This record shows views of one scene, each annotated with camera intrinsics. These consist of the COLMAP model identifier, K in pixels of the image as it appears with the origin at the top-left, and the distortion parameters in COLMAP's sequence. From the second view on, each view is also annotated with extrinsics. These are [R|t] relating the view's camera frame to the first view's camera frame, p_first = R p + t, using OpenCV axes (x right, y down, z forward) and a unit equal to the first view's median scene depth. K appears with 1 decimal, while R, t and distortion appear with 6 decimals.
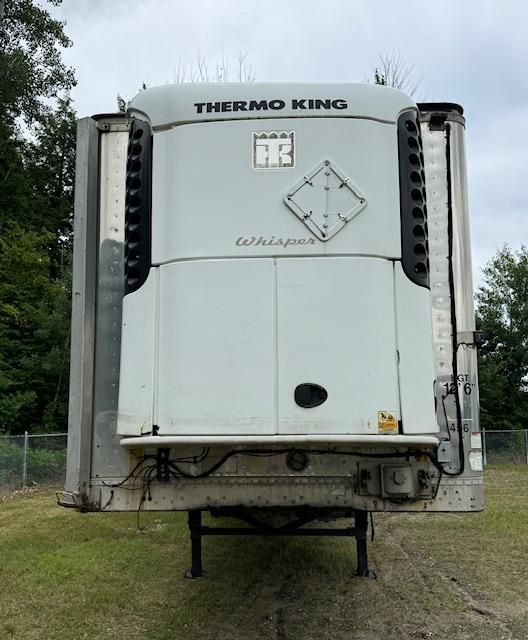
lens RADIAL K [[557.6, 0, 264.0], [0, 557.6, 337.1], [0, 0, 1]] dist [0.102760, -0.000603]
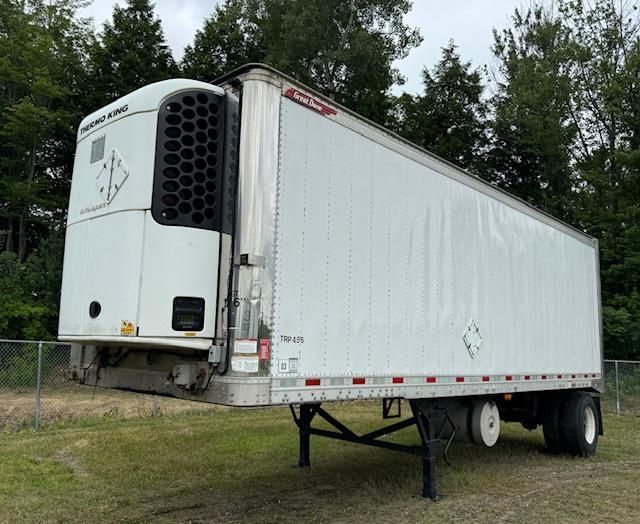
lens RADIAL K [[571.6, 0, 320.0], [0, 571.6, 262.0], [0, 0, 1]] dist [-0.056901, -0.002916]
pose [[0.770303, -0.069980, -0.633826, 1.343361], [0.065235, 0.997393, -0.030840, 0.055704], [0.634332, -0.017592, 0.772860, 0.187627]]
